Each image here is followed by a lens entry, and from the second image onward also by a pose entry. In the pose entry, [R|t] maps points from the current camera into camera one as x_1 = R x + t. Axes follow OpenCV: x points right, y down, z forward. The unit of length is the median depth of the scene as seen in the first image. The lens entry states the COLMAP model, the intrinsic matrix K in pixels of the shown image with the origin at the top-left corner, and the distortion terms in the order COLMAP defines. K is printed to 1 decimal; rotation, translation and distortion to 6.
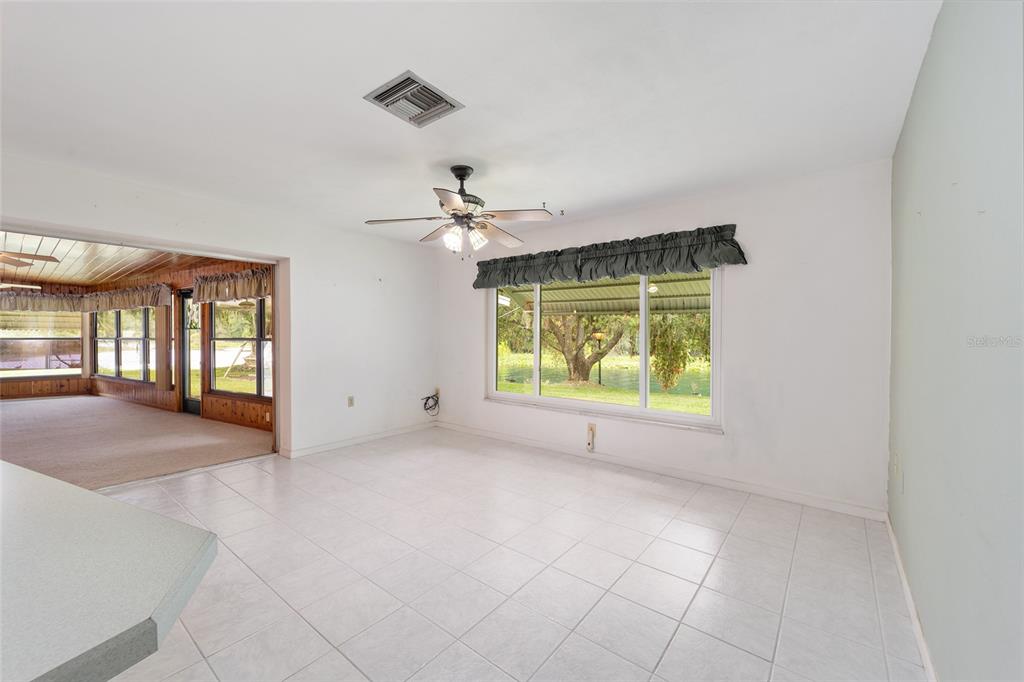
lens RADIAL K [[407.5, 0, 511.5], [0, 407.5, 339.5], [0, 0, 1]] dist [0.001134, -0.001986]
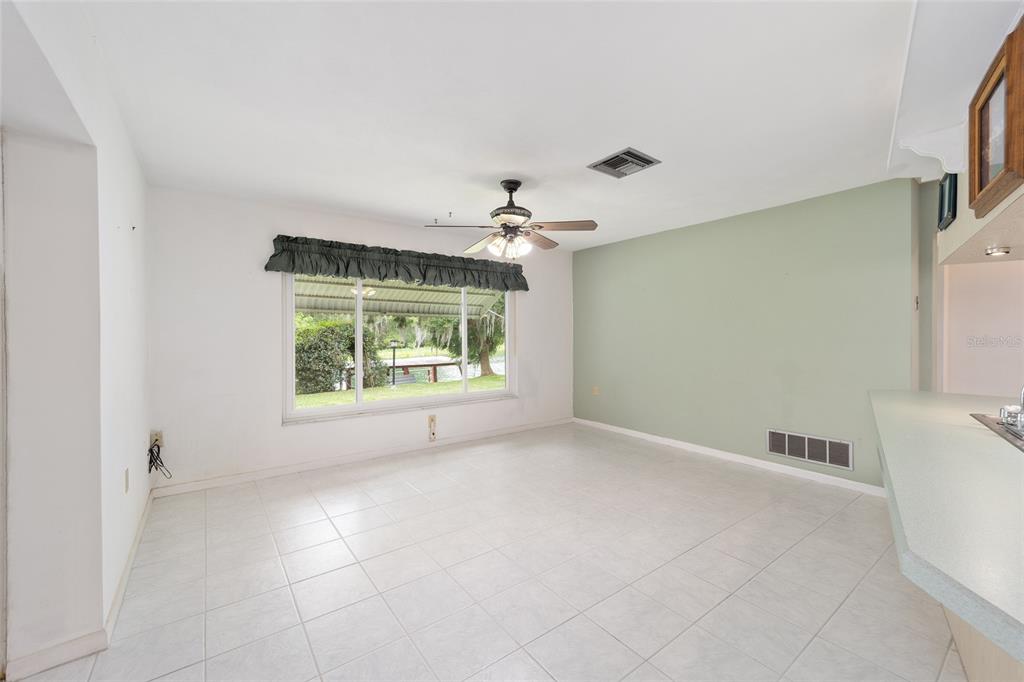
lens RADIAL K [[407.5, 0, 510.5], [0, 407.5, 336.1], [0, 0, 1]] dist [0.001134, -0.001986]
pose [[0.255813, -0.010135, 0.966673, -0.774961], [0.018863, 0.999807, 0.005490, -0.009179], [-0.966542, 0.016830, 0.255955, 0.481846]]
